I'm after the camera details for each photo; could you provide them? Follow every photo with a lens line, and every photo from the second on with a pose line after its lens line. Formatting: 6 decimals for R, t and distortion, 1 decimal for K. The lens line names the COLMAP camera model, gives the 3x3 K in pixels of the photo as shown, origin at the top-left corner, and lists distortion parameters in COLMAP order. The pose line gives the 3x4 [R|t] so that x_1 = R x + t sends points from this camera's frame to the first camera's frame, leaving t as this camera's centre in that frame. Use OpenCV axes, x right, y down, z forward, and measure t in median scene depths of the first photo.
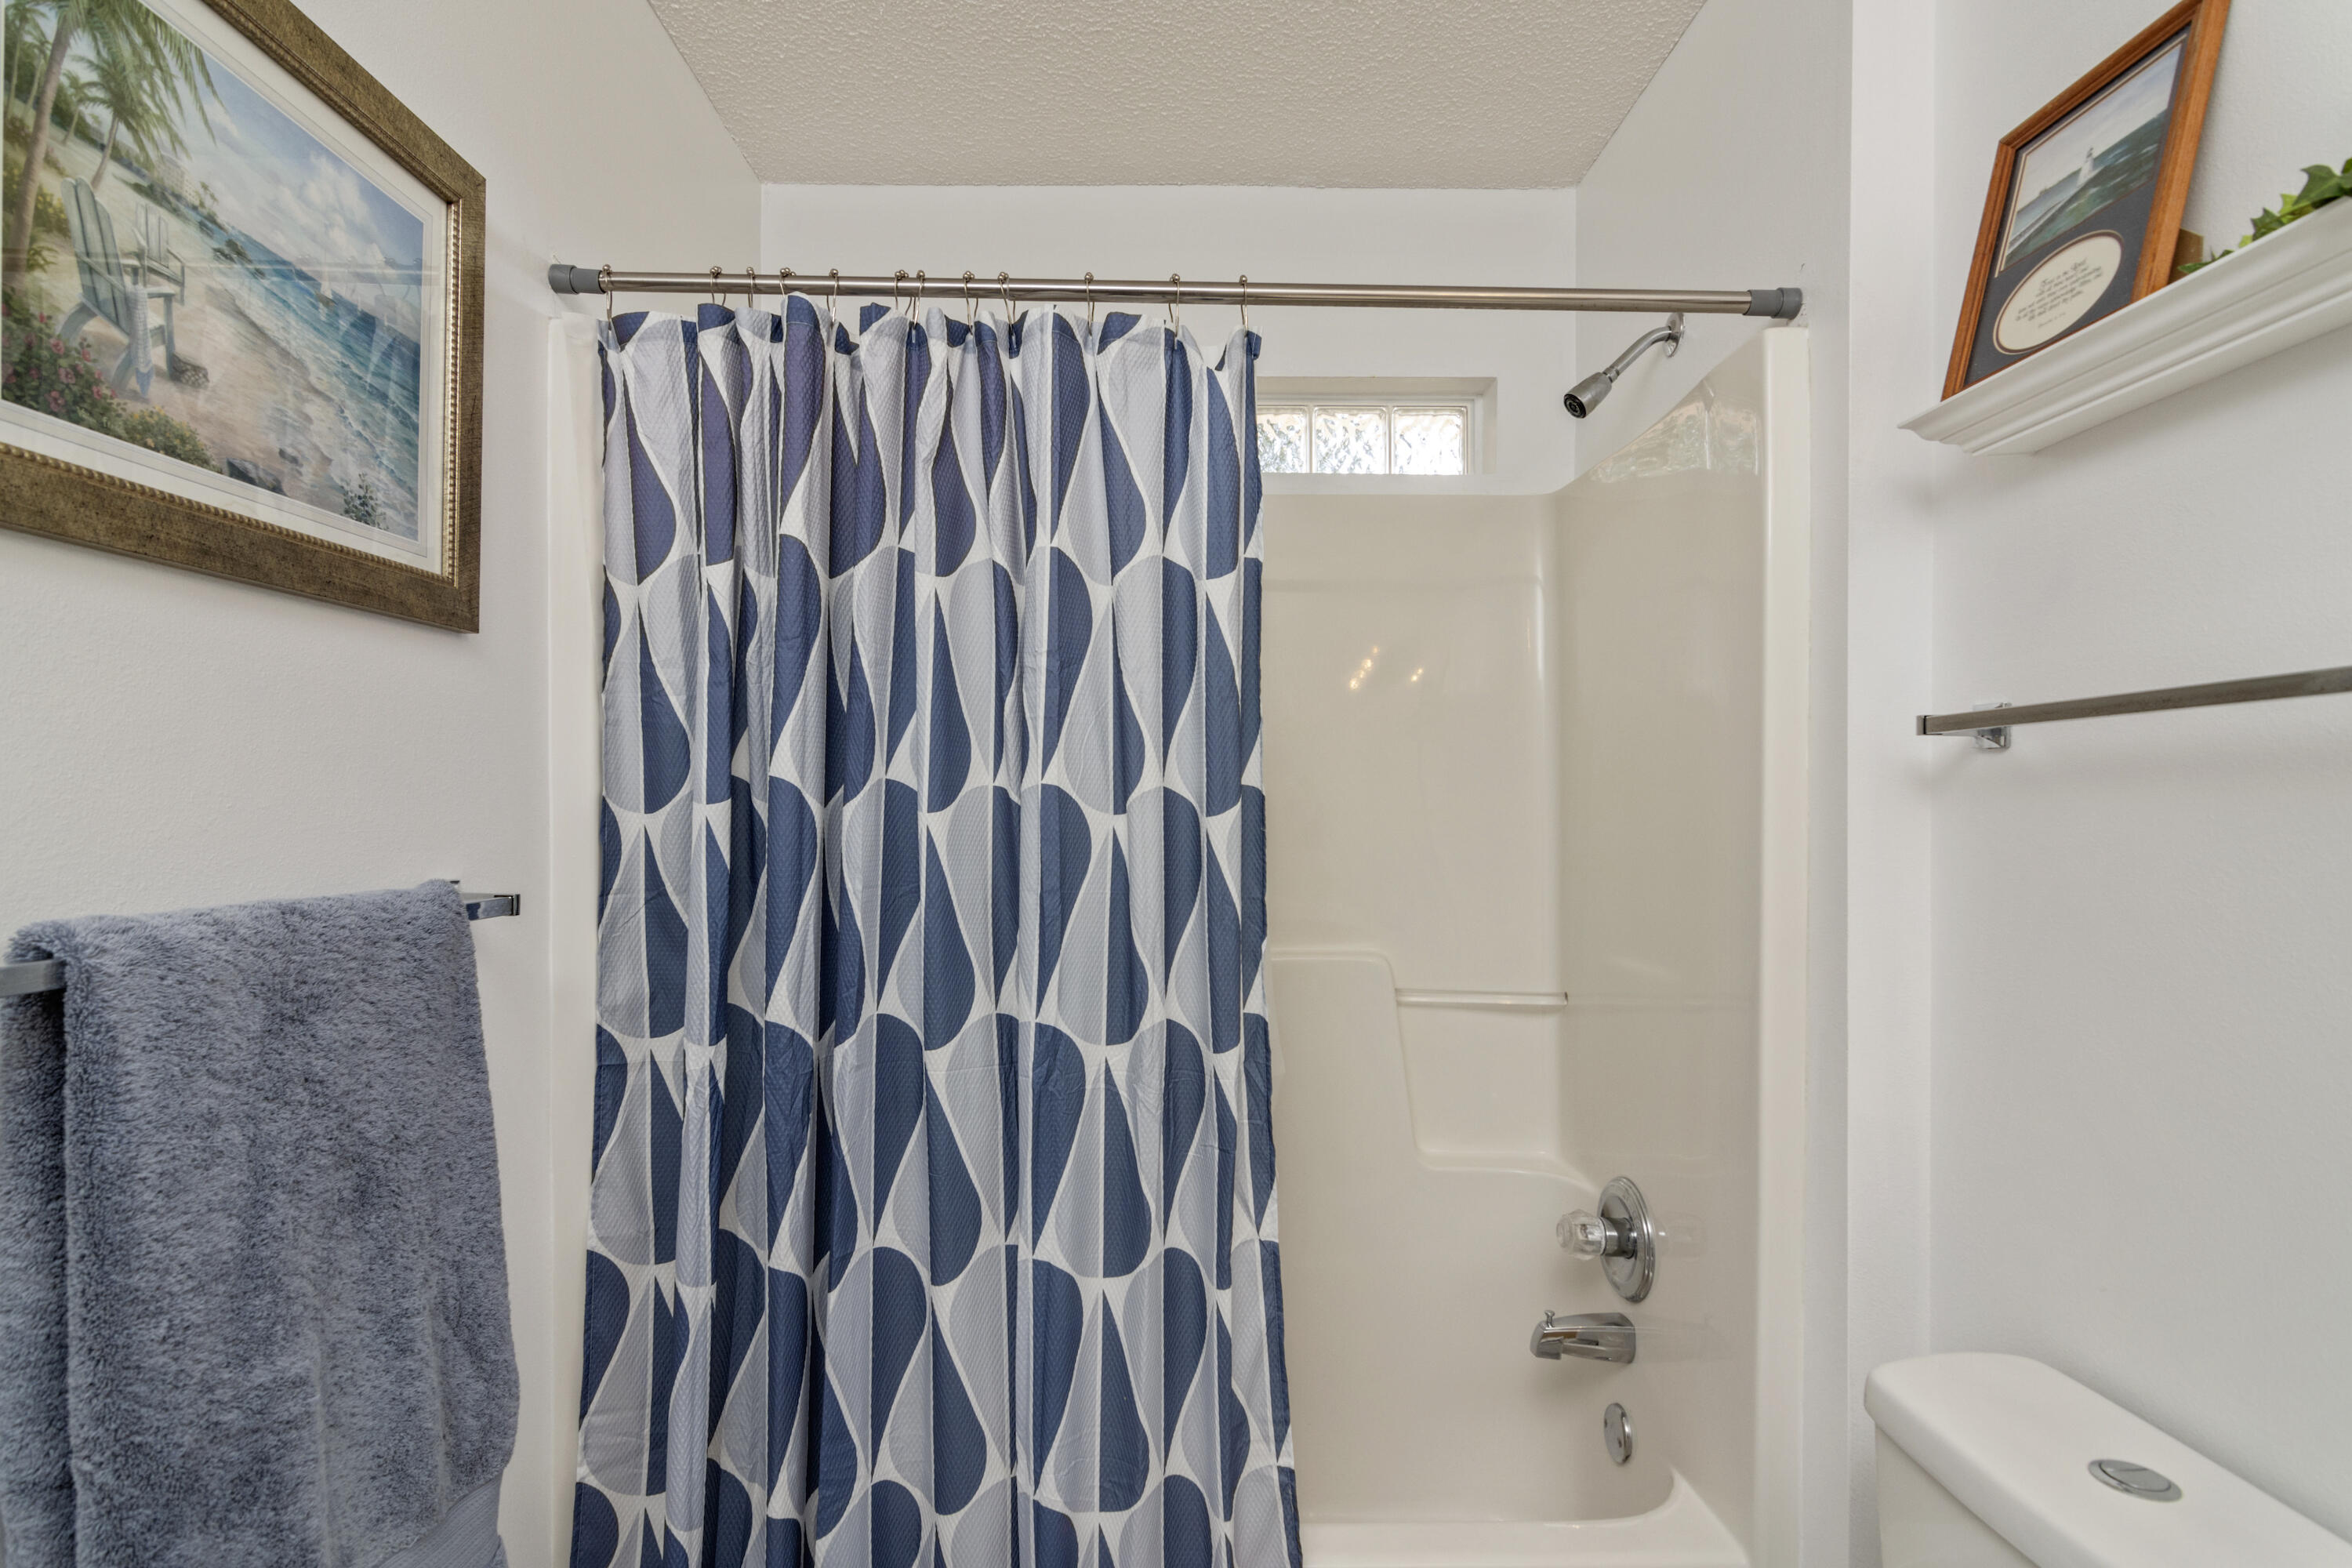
lens RADIAL K [[1132.7, 0, 1176.0], [0, 1132.7, 784.0], [0, 0, 1]] dist [-0.003294, -0.000262]
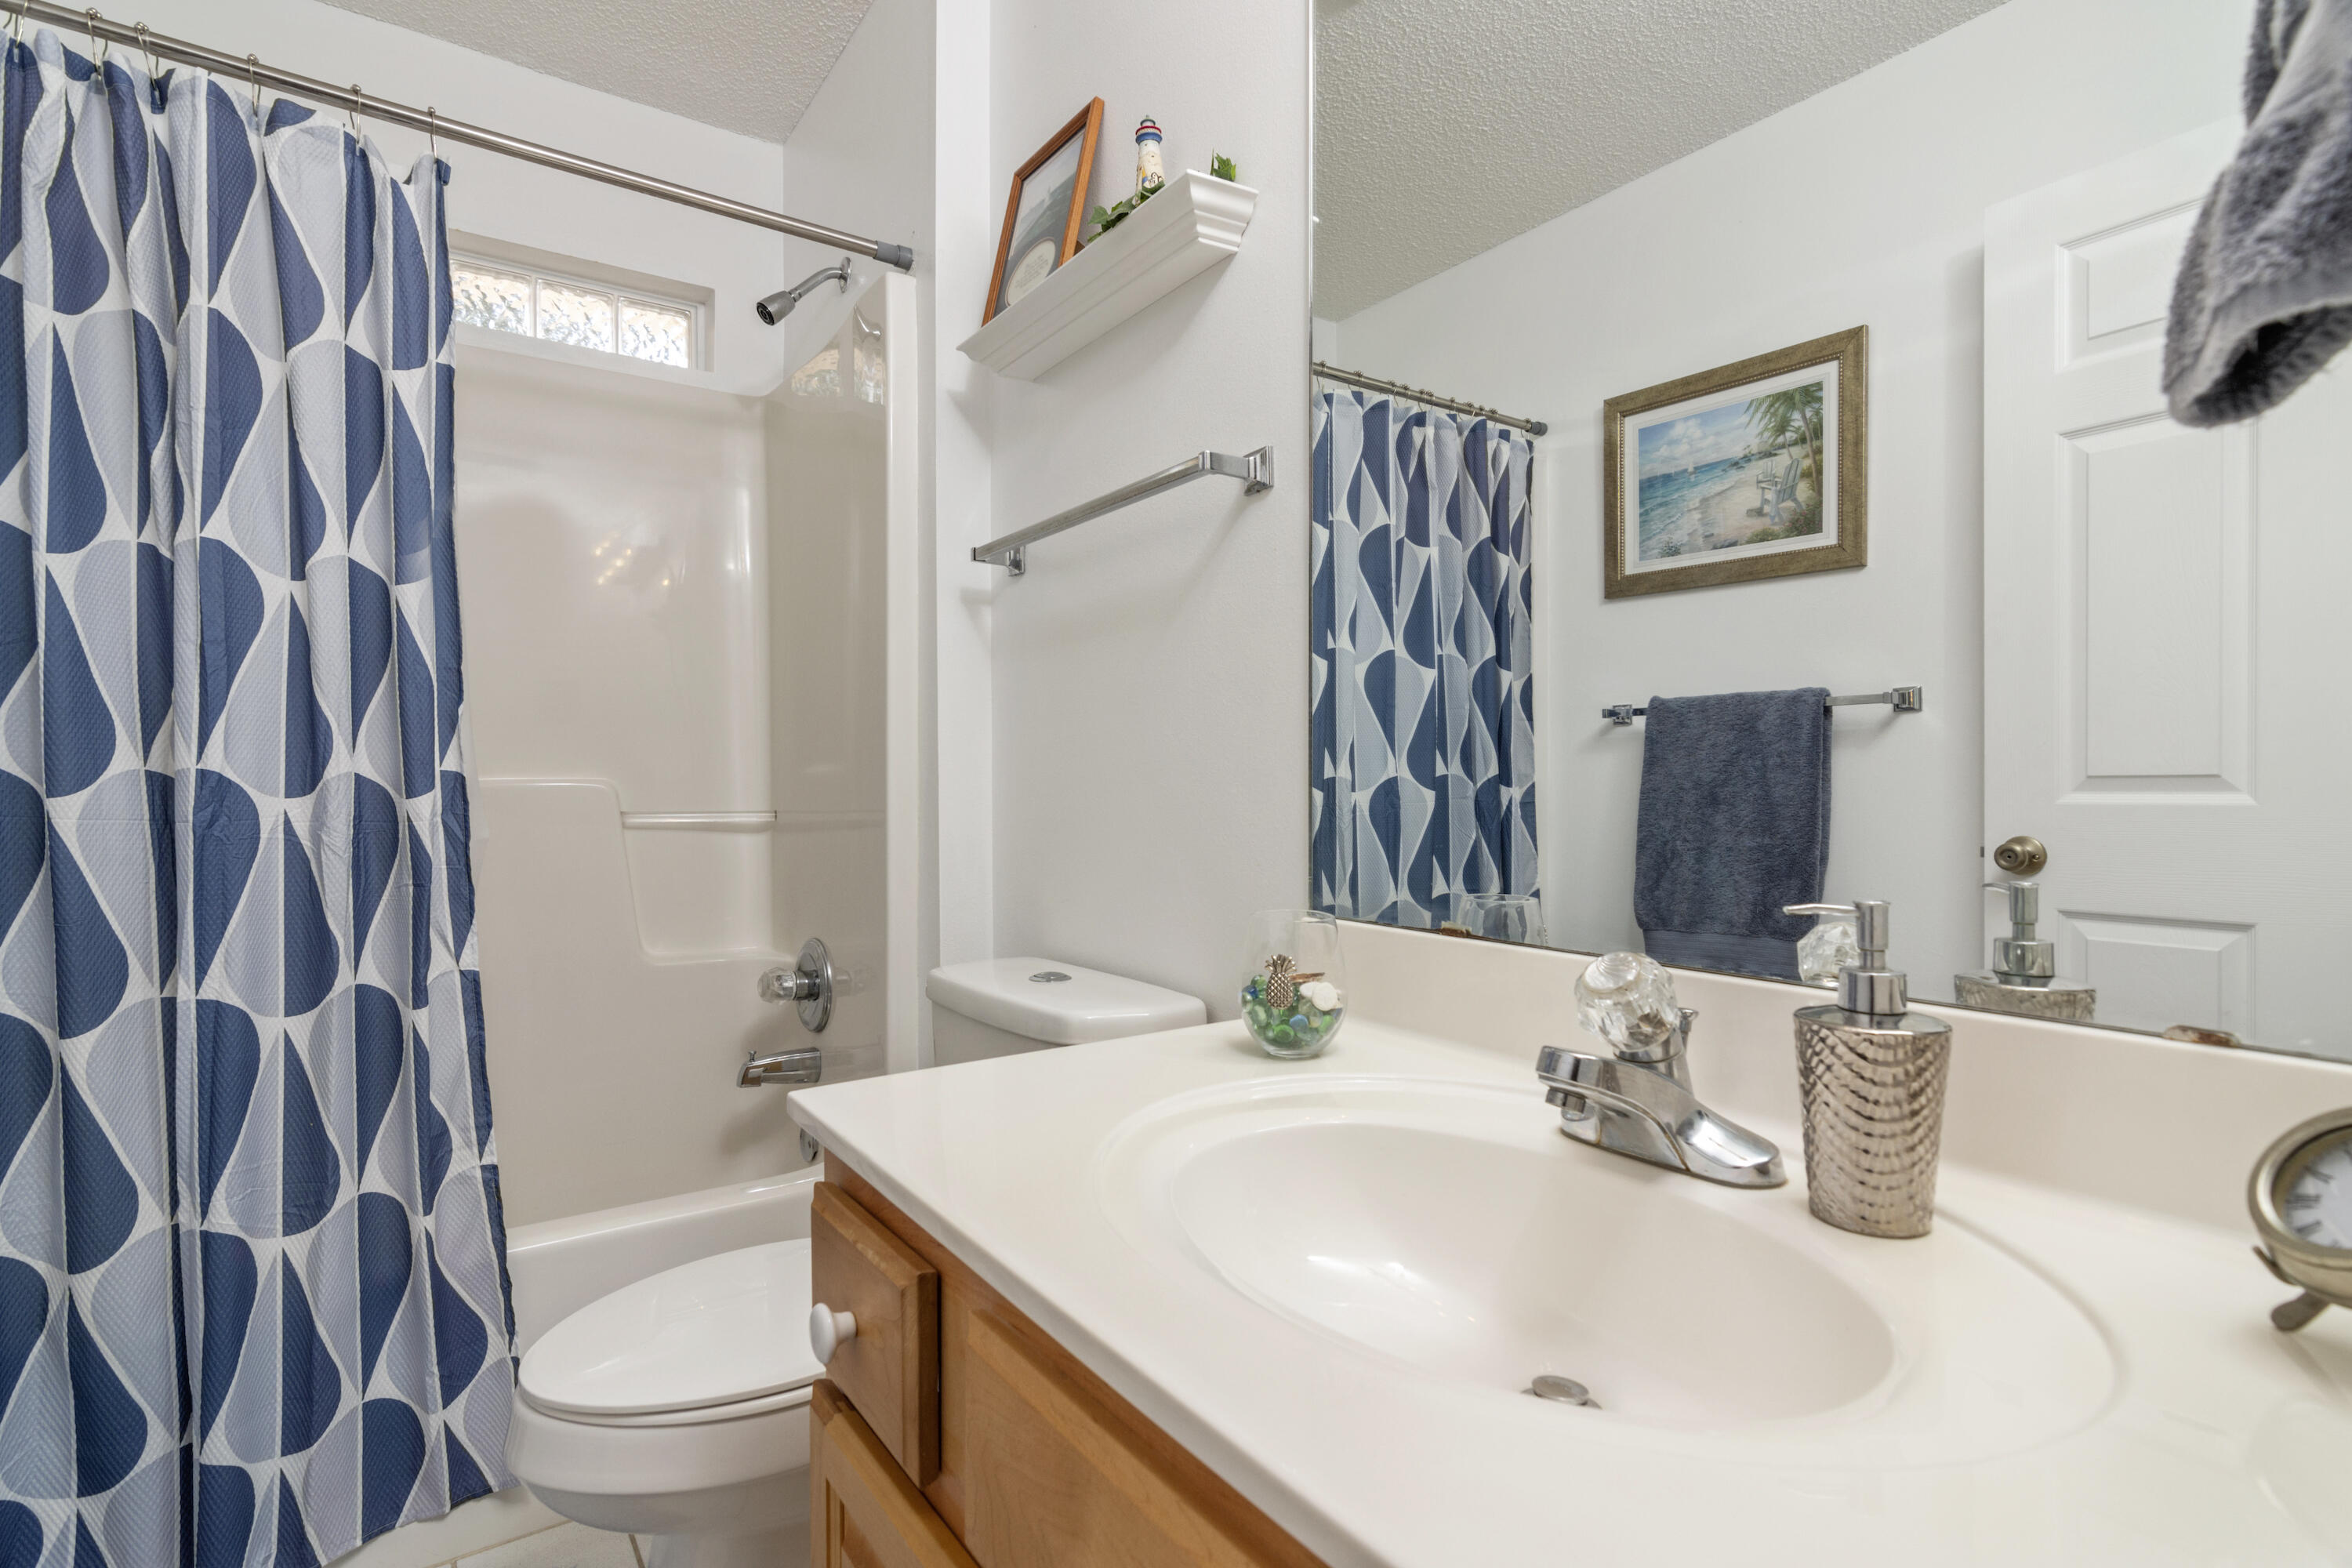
lens RADIAL K [[1128.0, 0, 1182.0], [0, 1128.0, 801.4], [0, 0, 1]] dist [-0.001303, 0.001105]
pose [[0.829975, -0.010059, 0.557710, 0.046821], [0.001715, 0.999879, 0.015481, 0.220283], [-0.557798, -0.011893, 0.829891, -0.344481]]
